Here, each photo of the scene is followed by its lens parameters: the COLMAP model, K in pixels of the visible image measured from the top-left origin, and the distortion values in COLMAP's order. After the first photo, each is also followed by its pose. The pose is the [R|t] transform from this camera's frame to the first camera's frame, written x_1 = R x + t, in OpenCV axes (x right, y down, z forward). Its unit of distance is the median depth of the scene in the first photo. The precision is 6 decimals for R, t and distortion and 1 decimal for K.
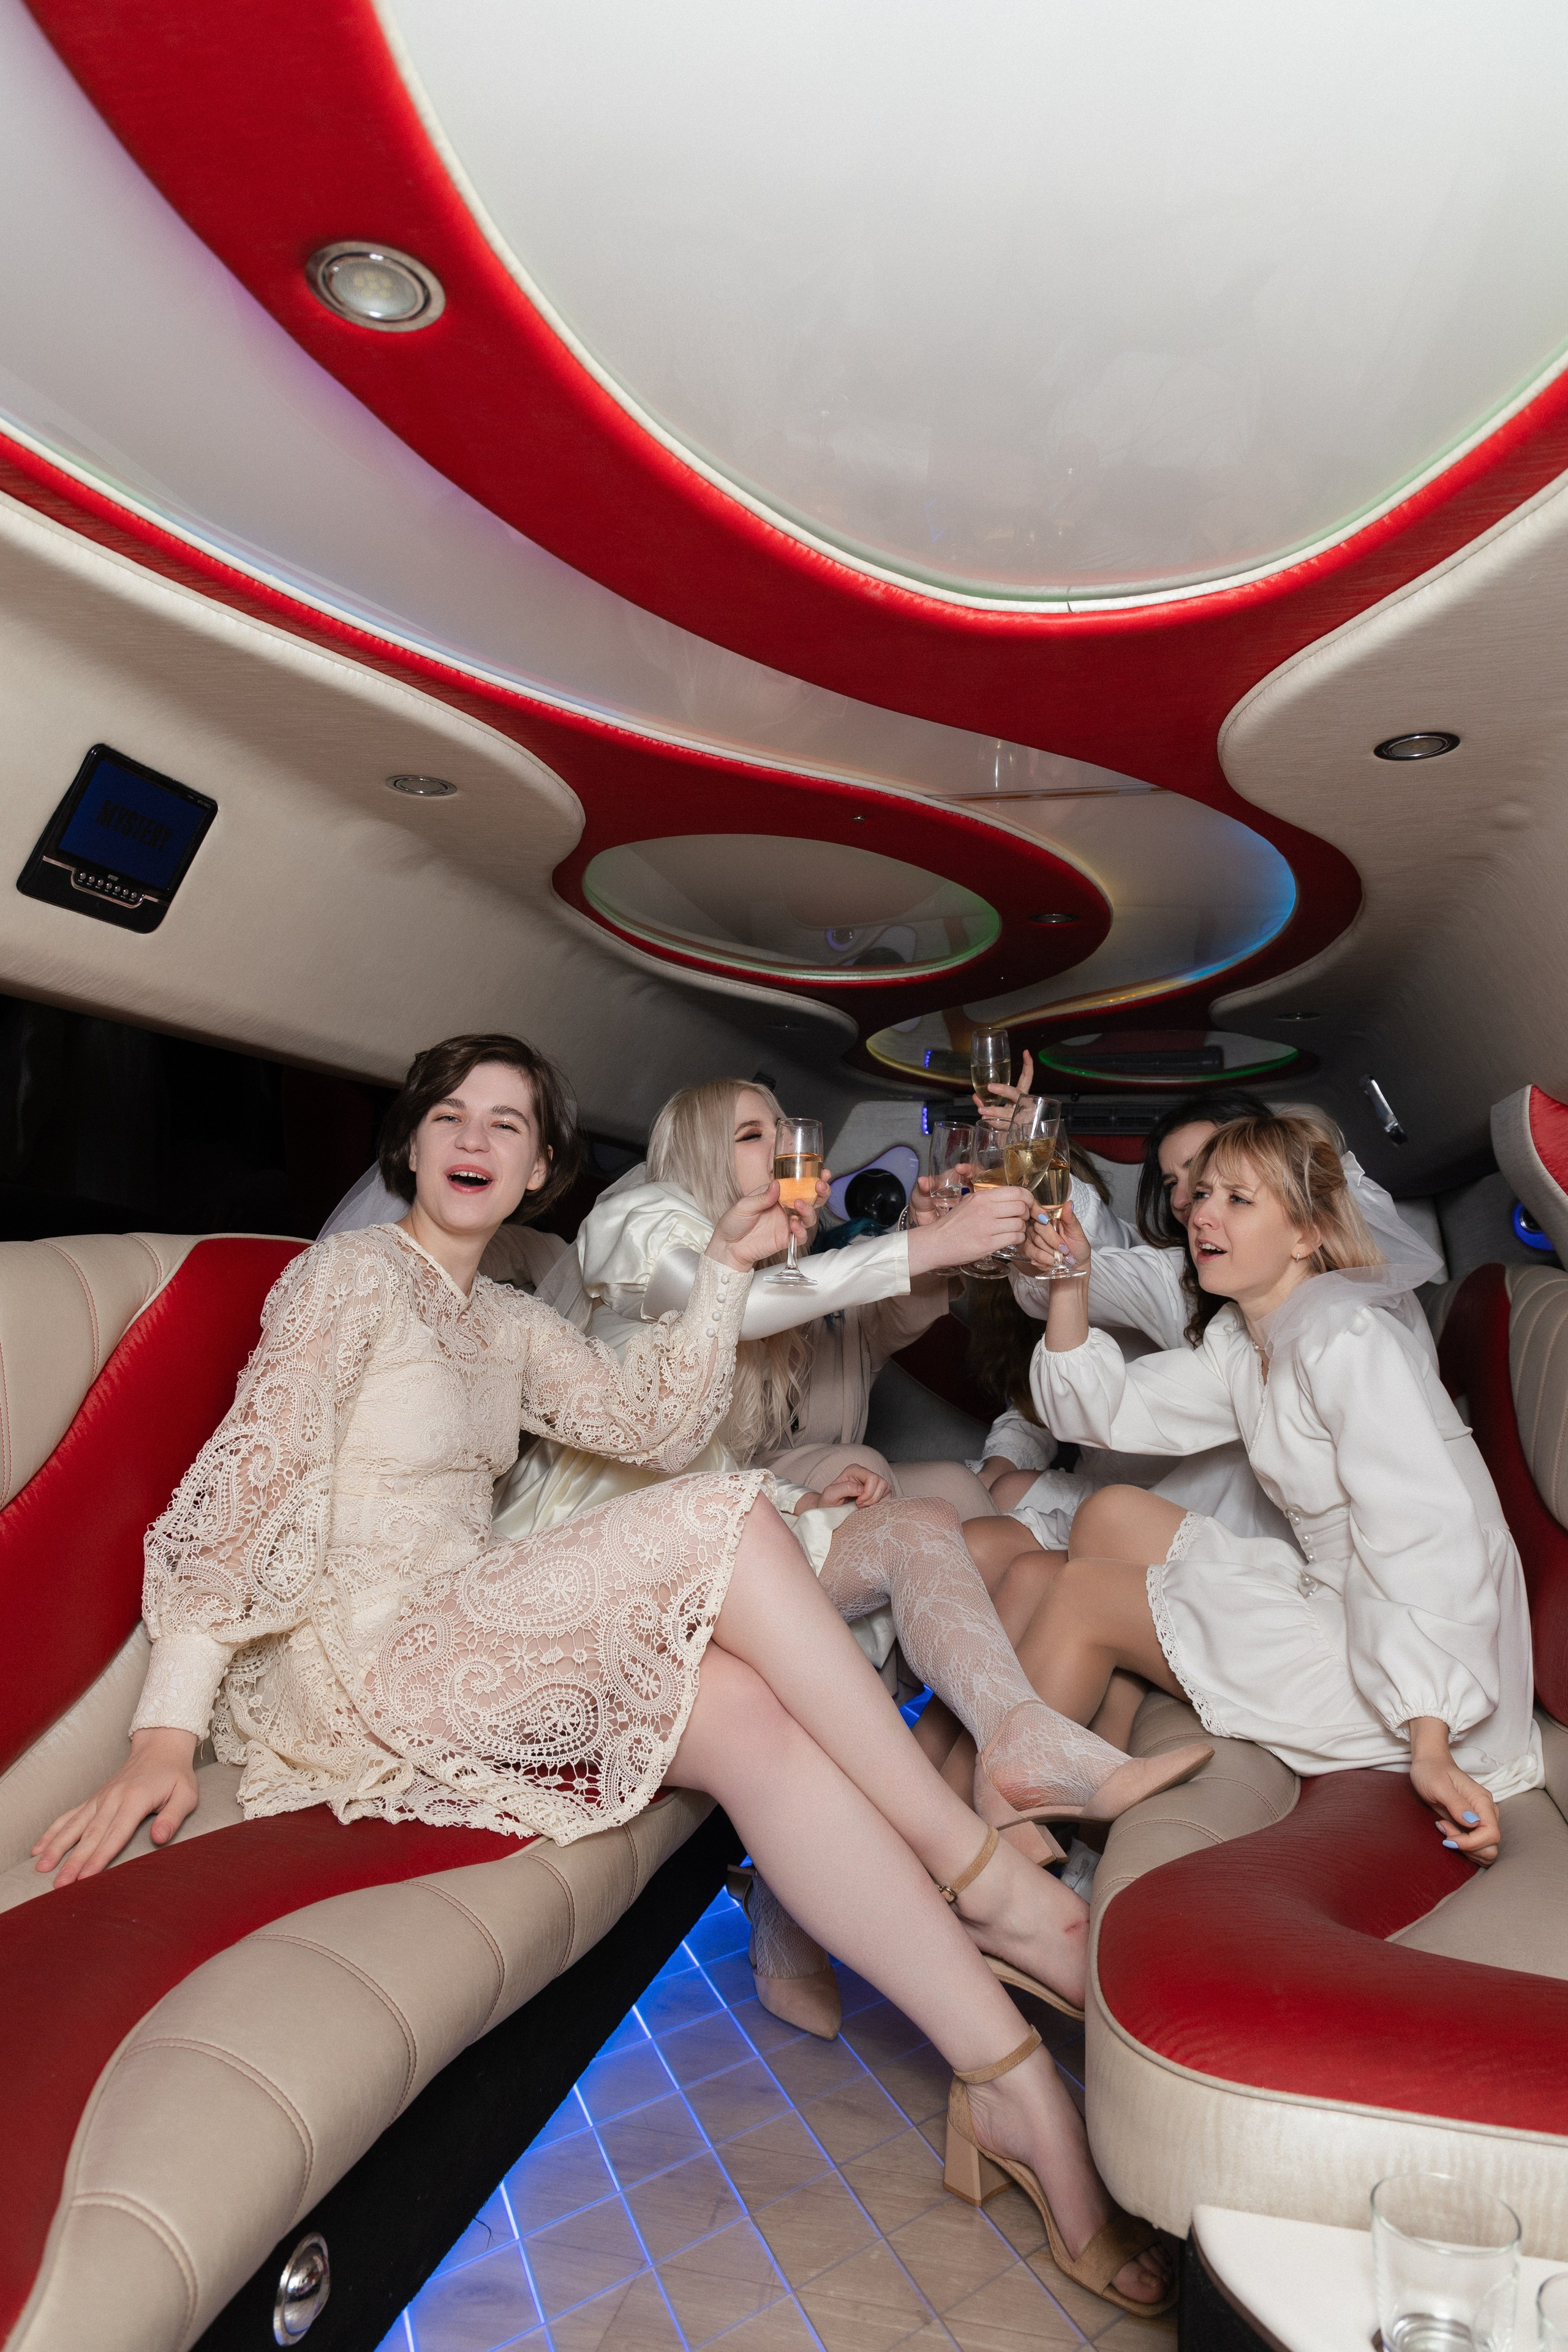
lens RADIAL K [[1535.3, 0, 784.4], [0, 1535.3, 1196.8], [0, 0, 1]] dist [-0.003458, -0.010930]
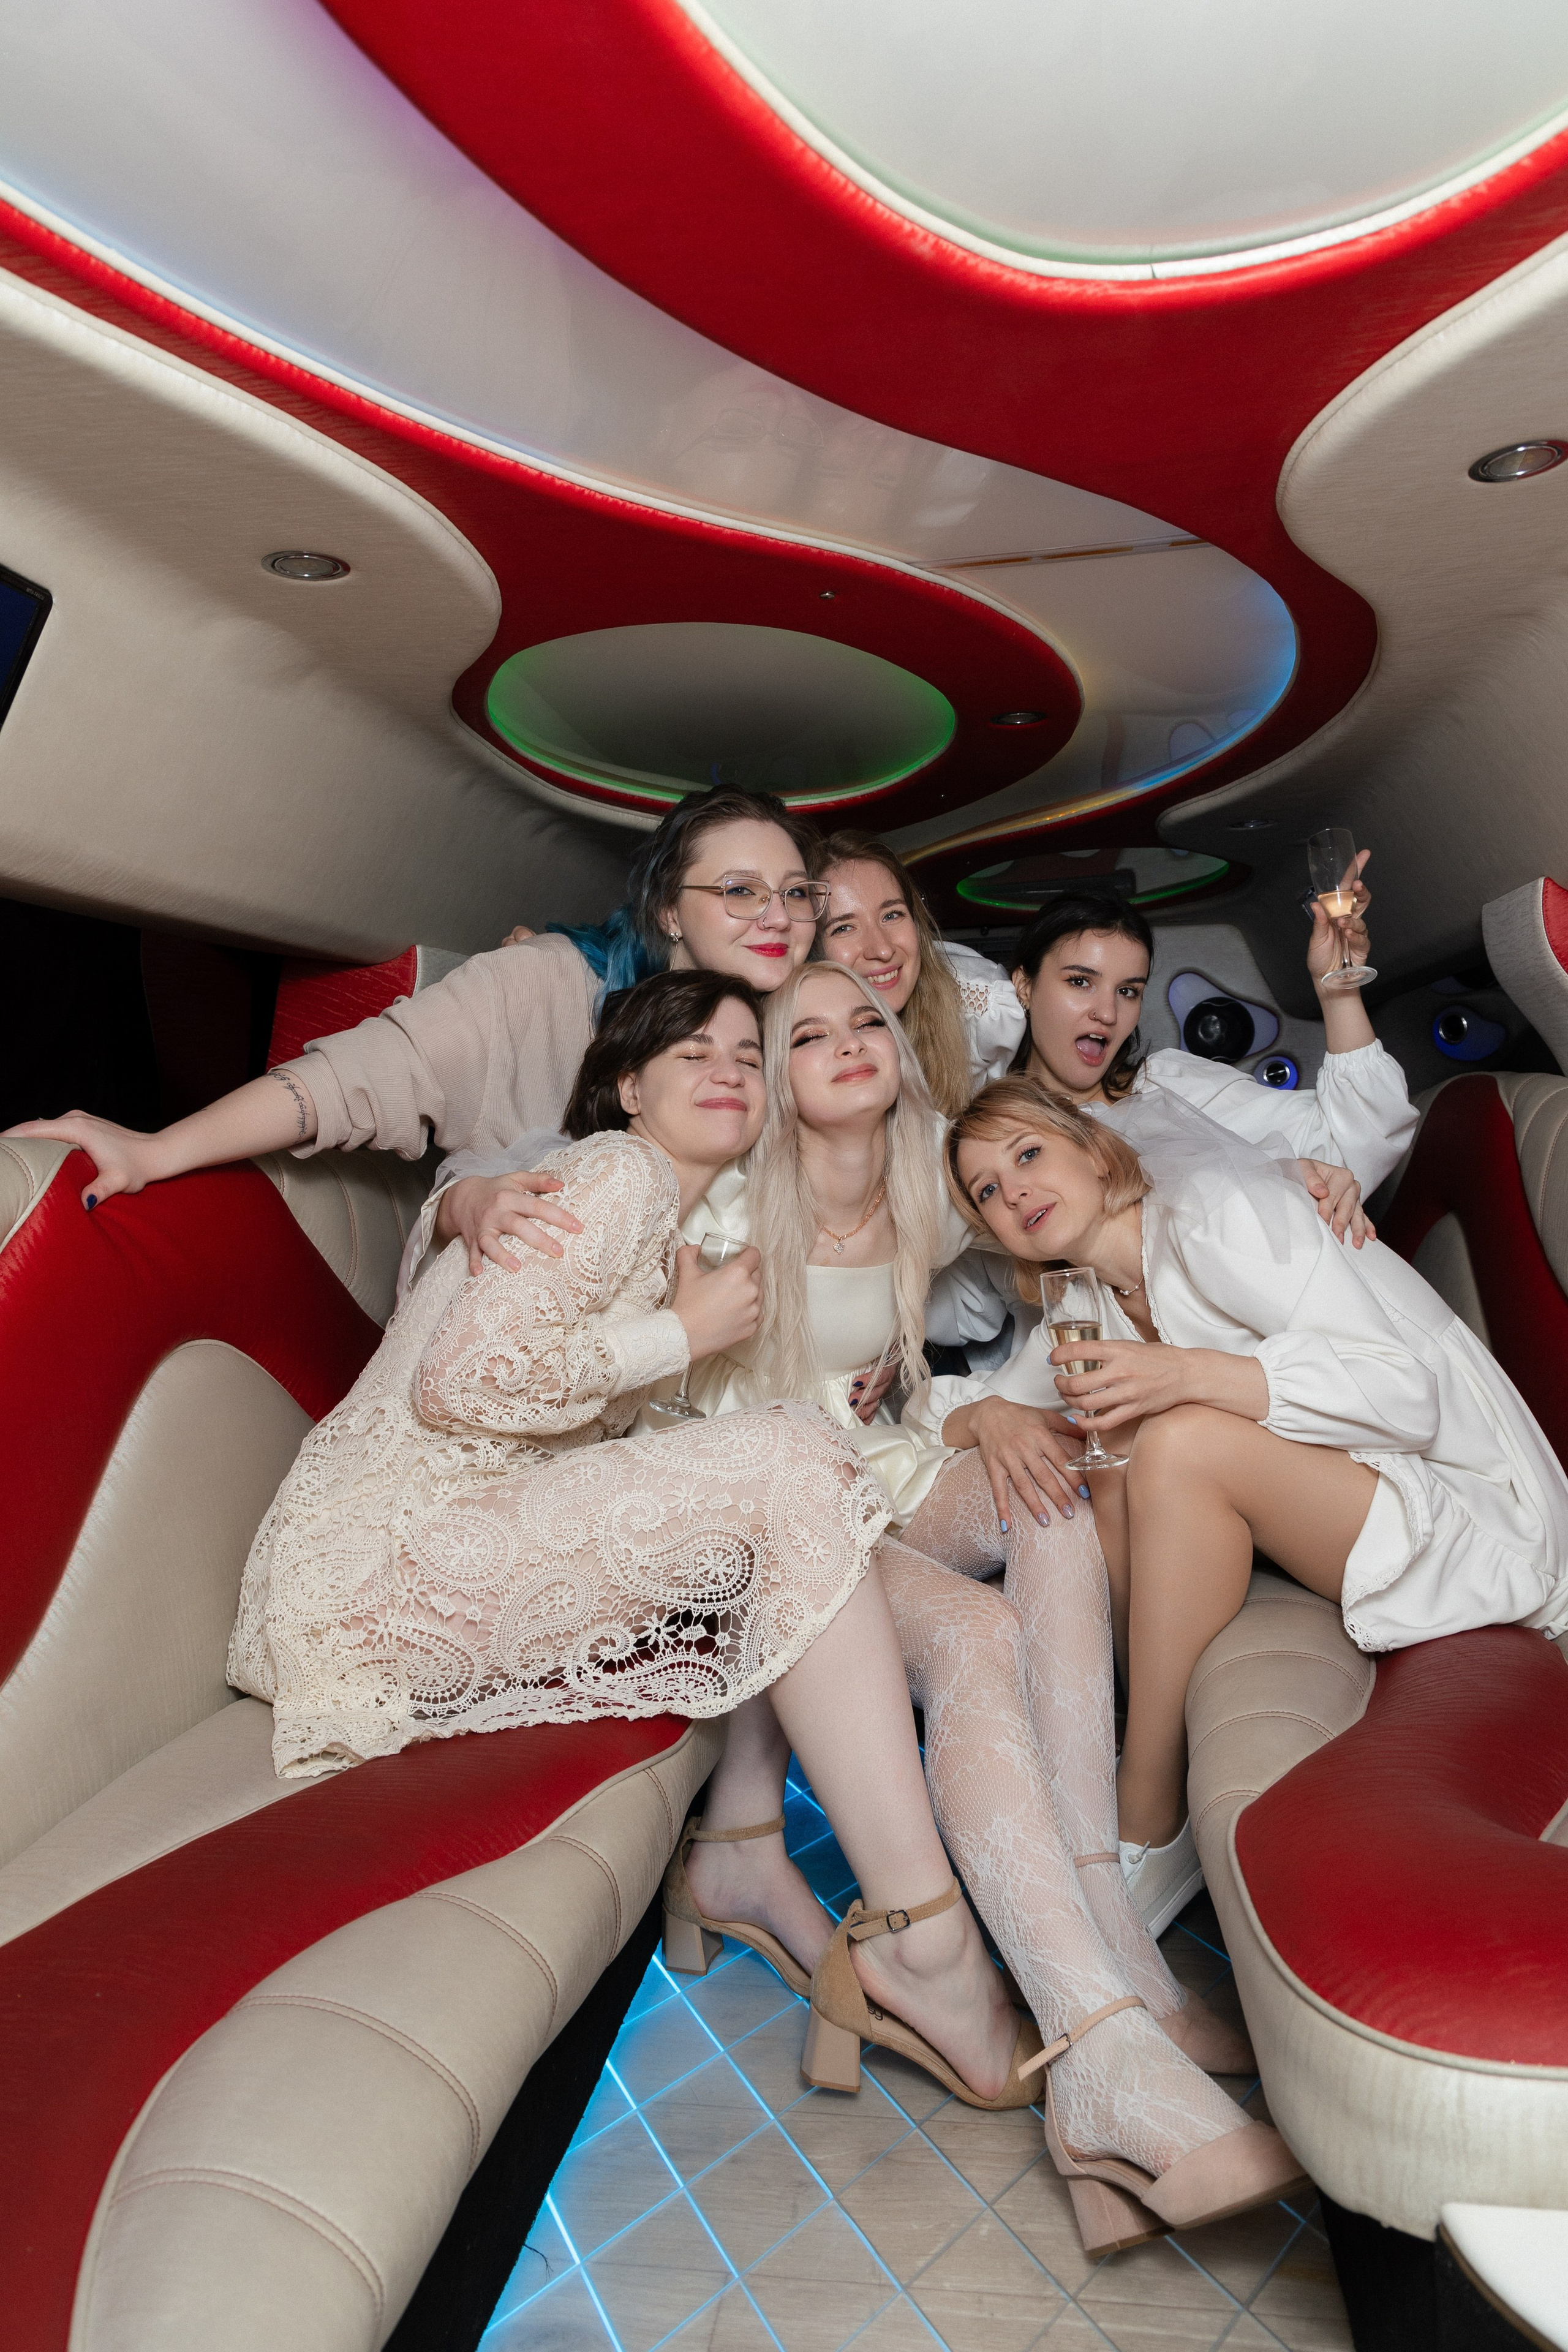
lens RADIAL K [[1542.1, 0, 779.8], [0, 1542.1, 1170.9], [0, 0, 1]] dist [-0.009624, -0.002152]
pose [[0.994047, -0.068816, 0.084463, -0.096777], [0.062304, 0.995047, 0.077461, 0.004096], [-0.089375, -0.071737, 0.993411, 0.179607]]
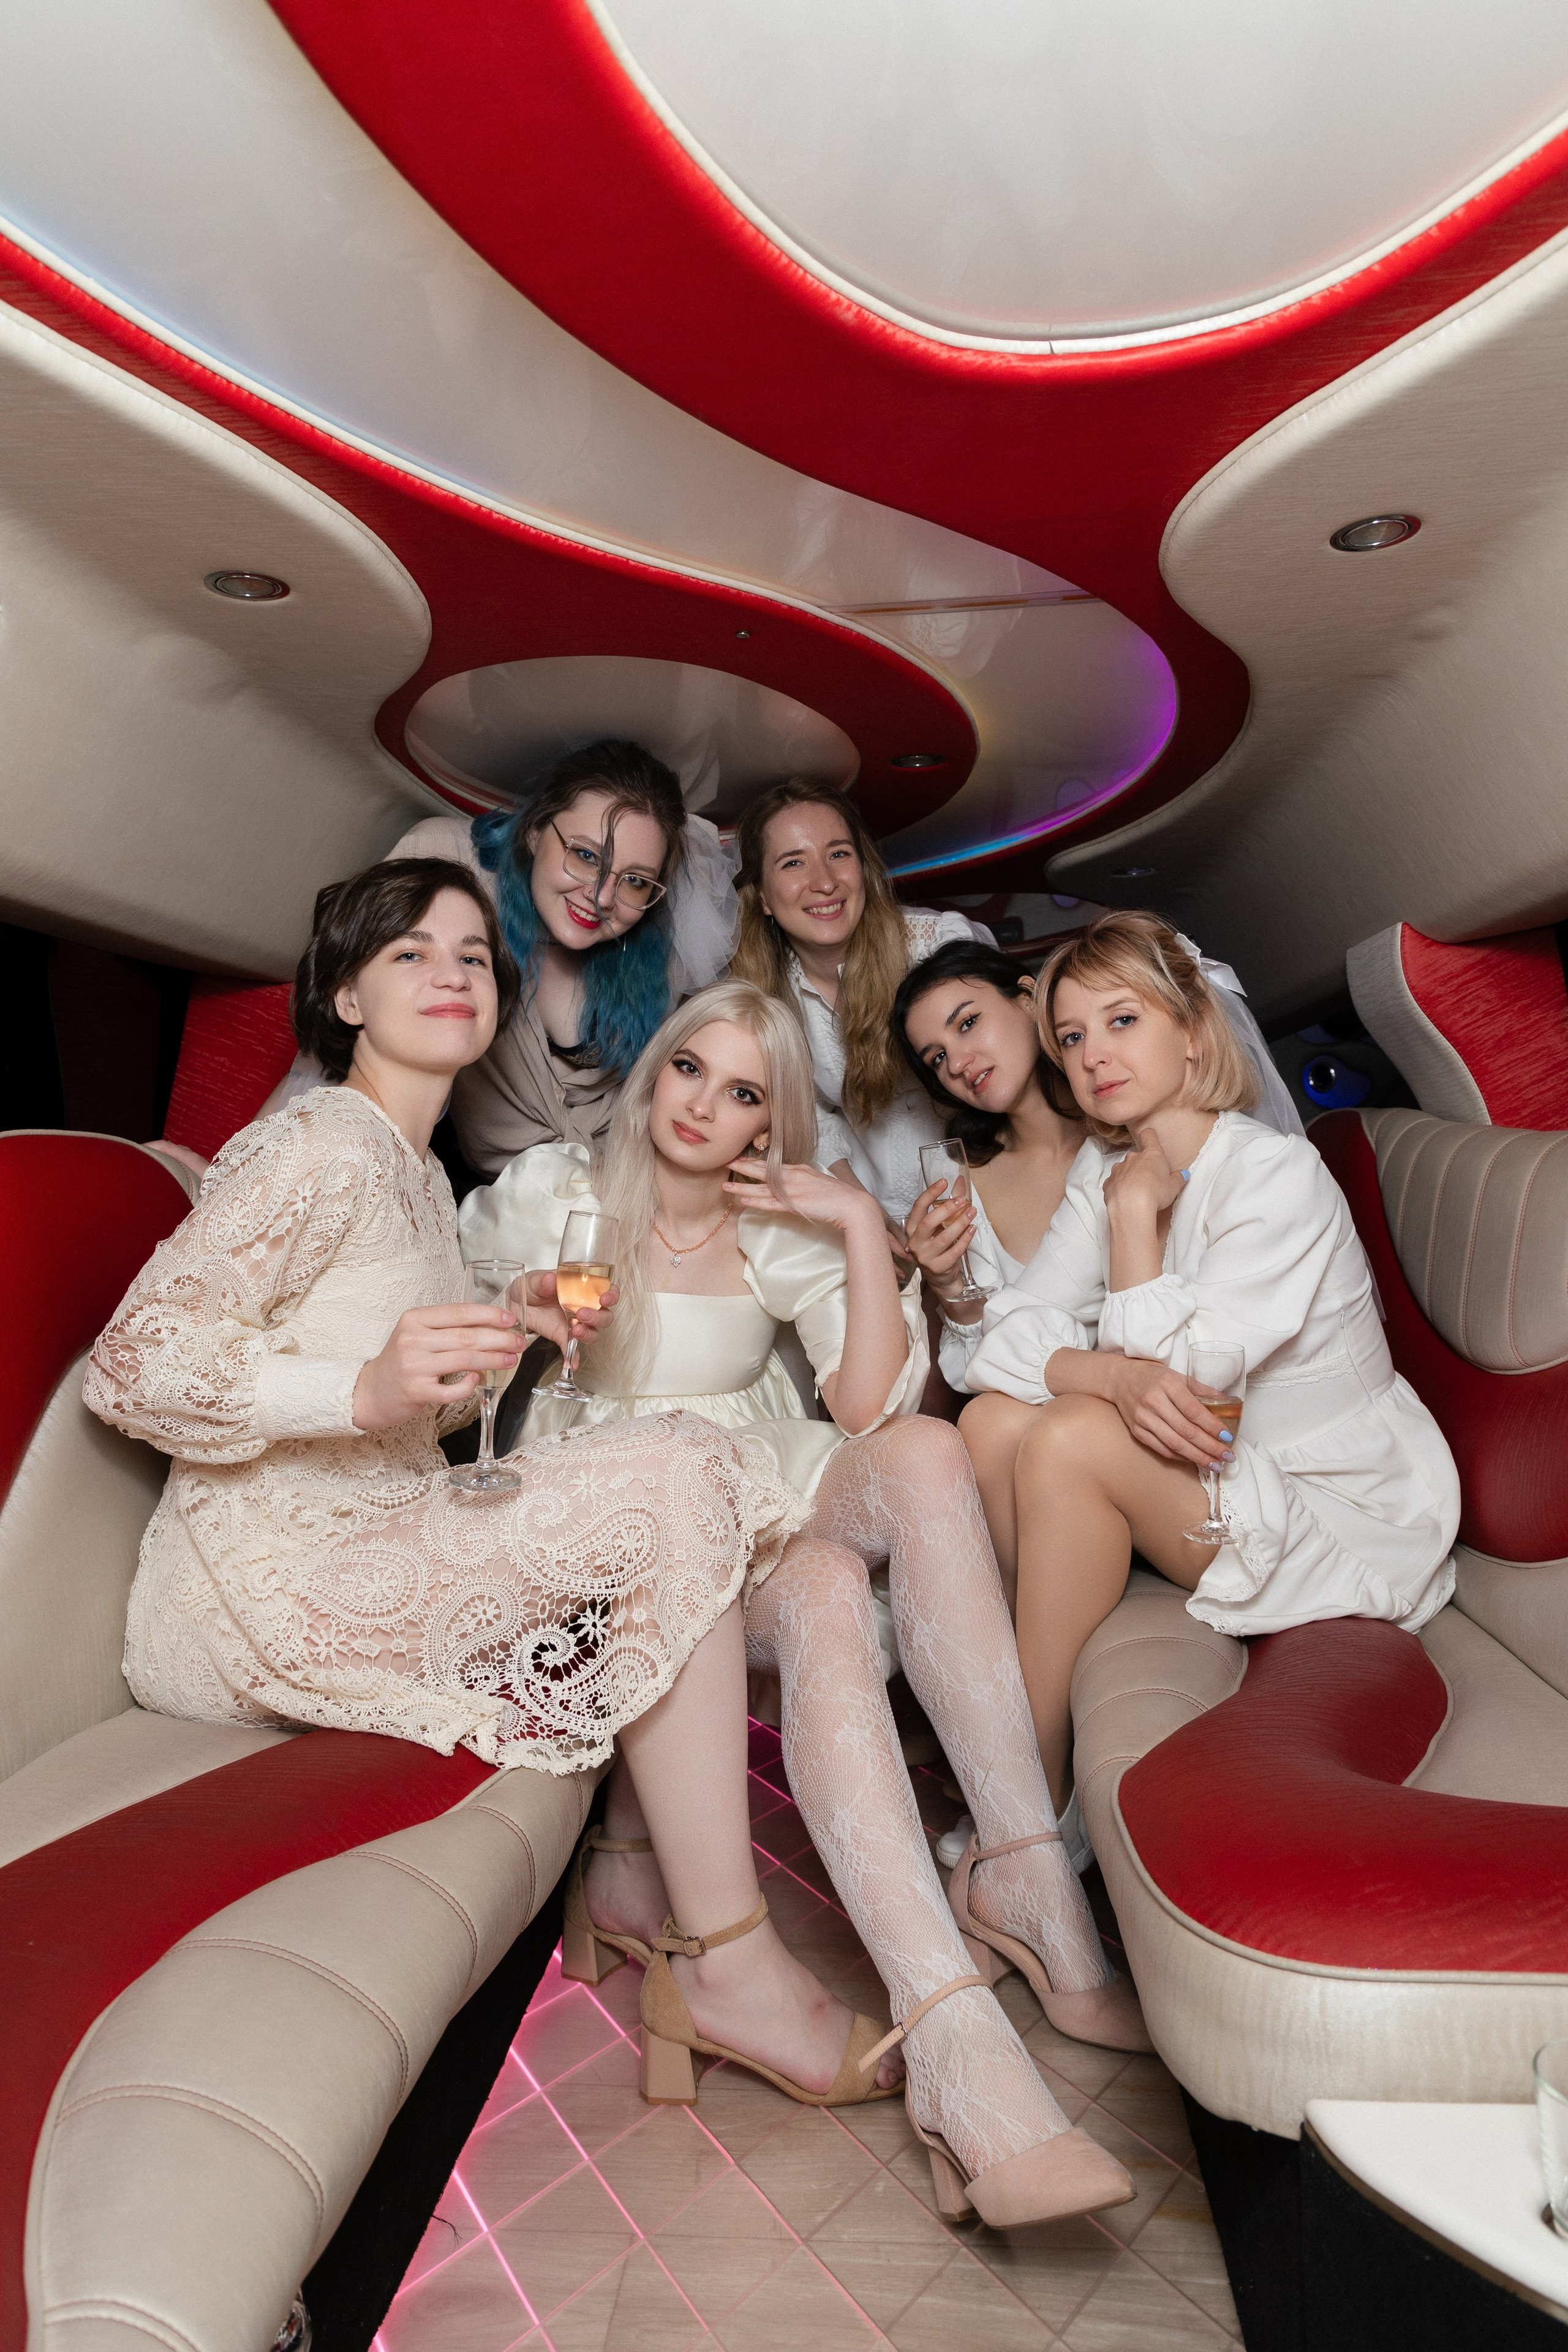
lens RADIAL K [[1545.1, 0, 772.7], [0, 1545.1, 1170.3], [0, 0, 1]] dist [-0.008775, -0.002961]
pose [[0.986486, -0.052807, 0.155103, -0.122932], [0.045936, 0.997812, 0.047557, 0.033750], [-0.157275, -0.039790, 0.986753, 0.124377]]
